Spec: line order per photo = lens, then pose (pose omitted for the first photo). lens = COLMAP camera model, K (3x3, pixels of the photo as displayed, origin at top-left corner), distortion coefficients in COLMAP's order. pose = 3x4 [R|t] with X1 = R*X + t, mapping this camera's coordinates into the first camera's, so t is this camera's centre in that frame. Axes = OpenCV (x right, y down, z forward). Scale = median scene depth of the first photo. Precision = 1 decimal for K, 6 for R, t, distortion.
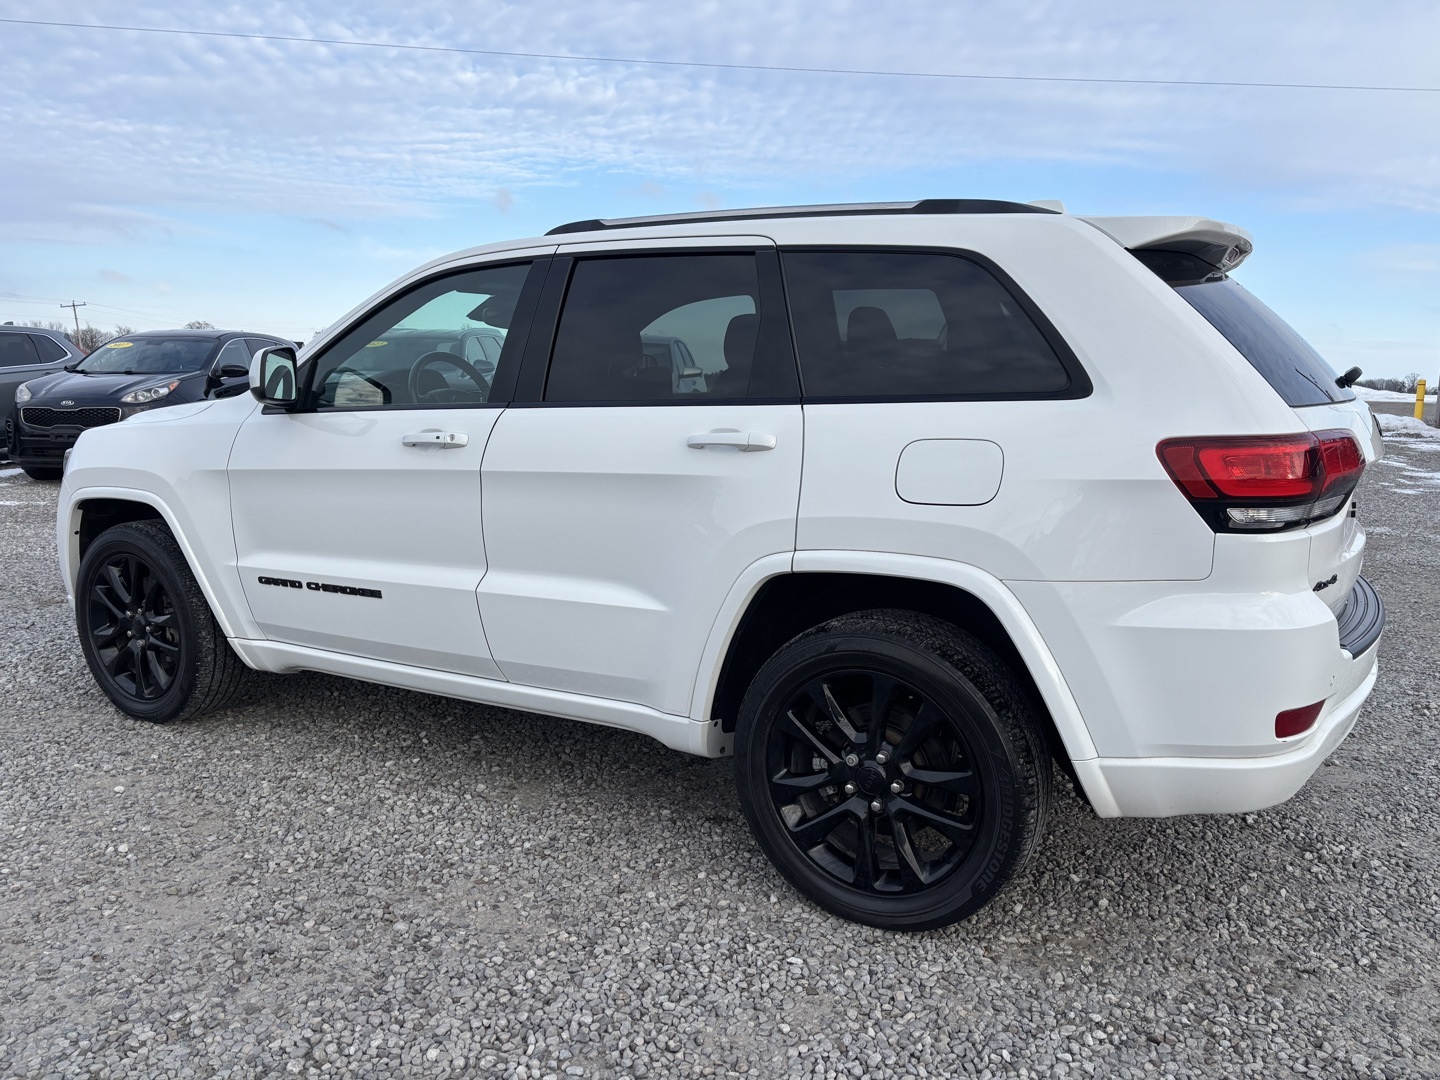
lens RADIAL K [[1094.8, 0, 717.5], [0, 1094.8, 544.6], [0, 0, 1]] dist [0.010628, -0.018042]
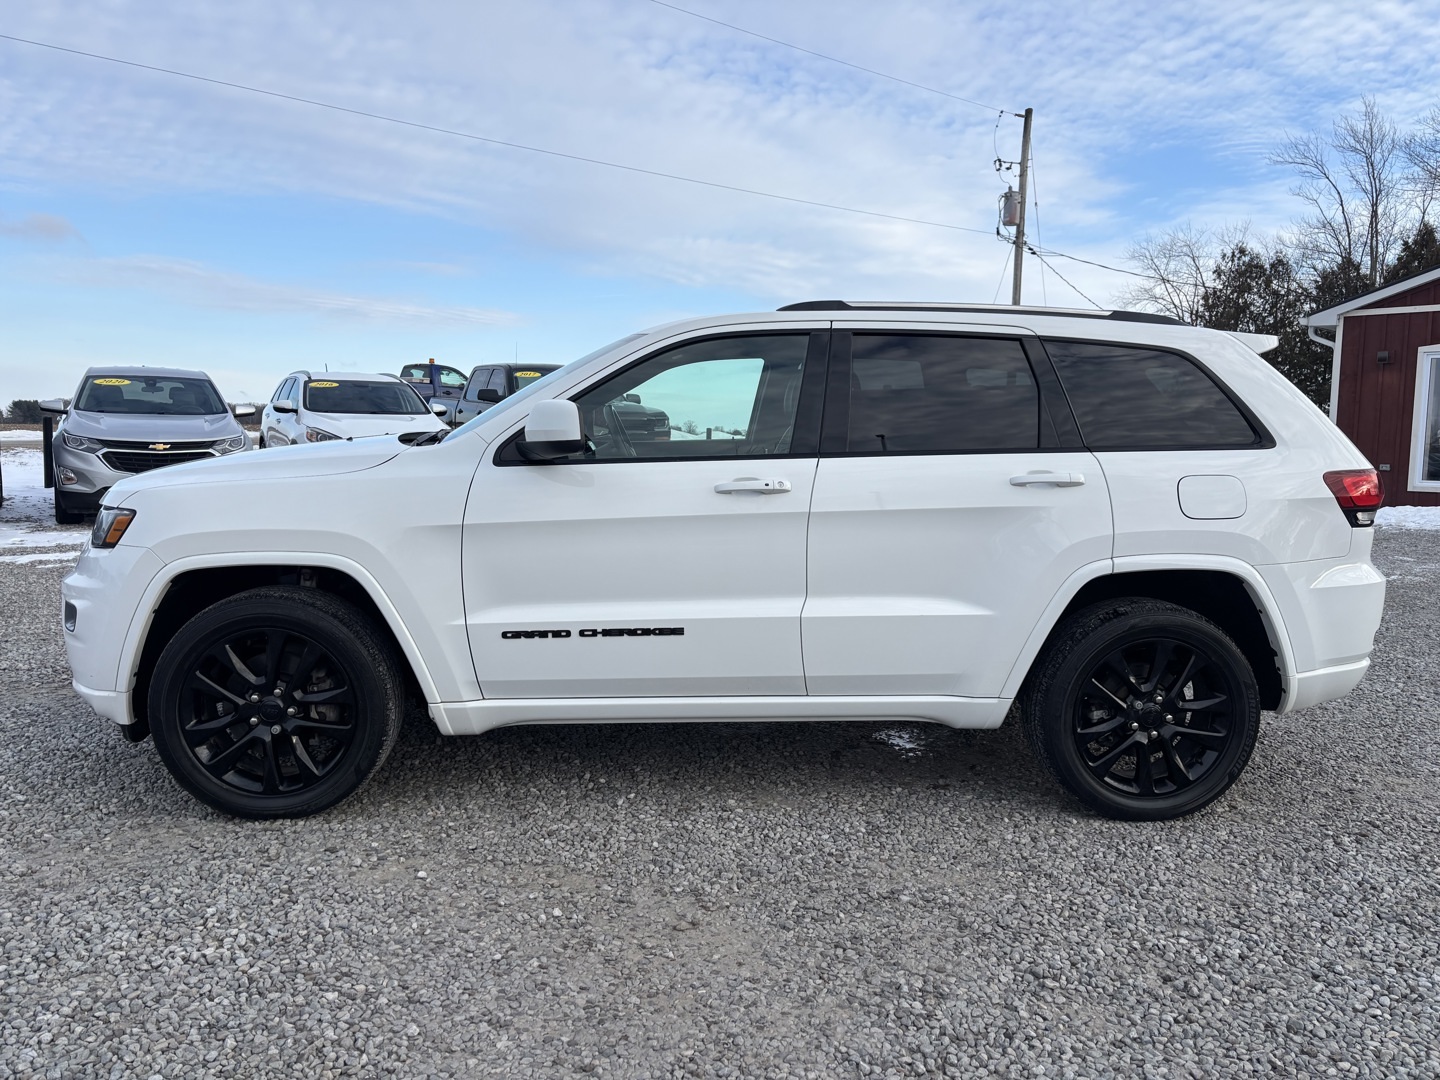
lens RADIAL K [[1094.8, 0, 712.1], [0, 1094.8, 538.2], [0, 0, 1]] dist [0.010628, -0.018042]
pose [[0.836004, -0.048288, 0.546595, -0.923005], [0.074697, 0.996863, -0.026181, -0.016743], [-0.543616, 0.062716, 0.836988, 0.090716]]
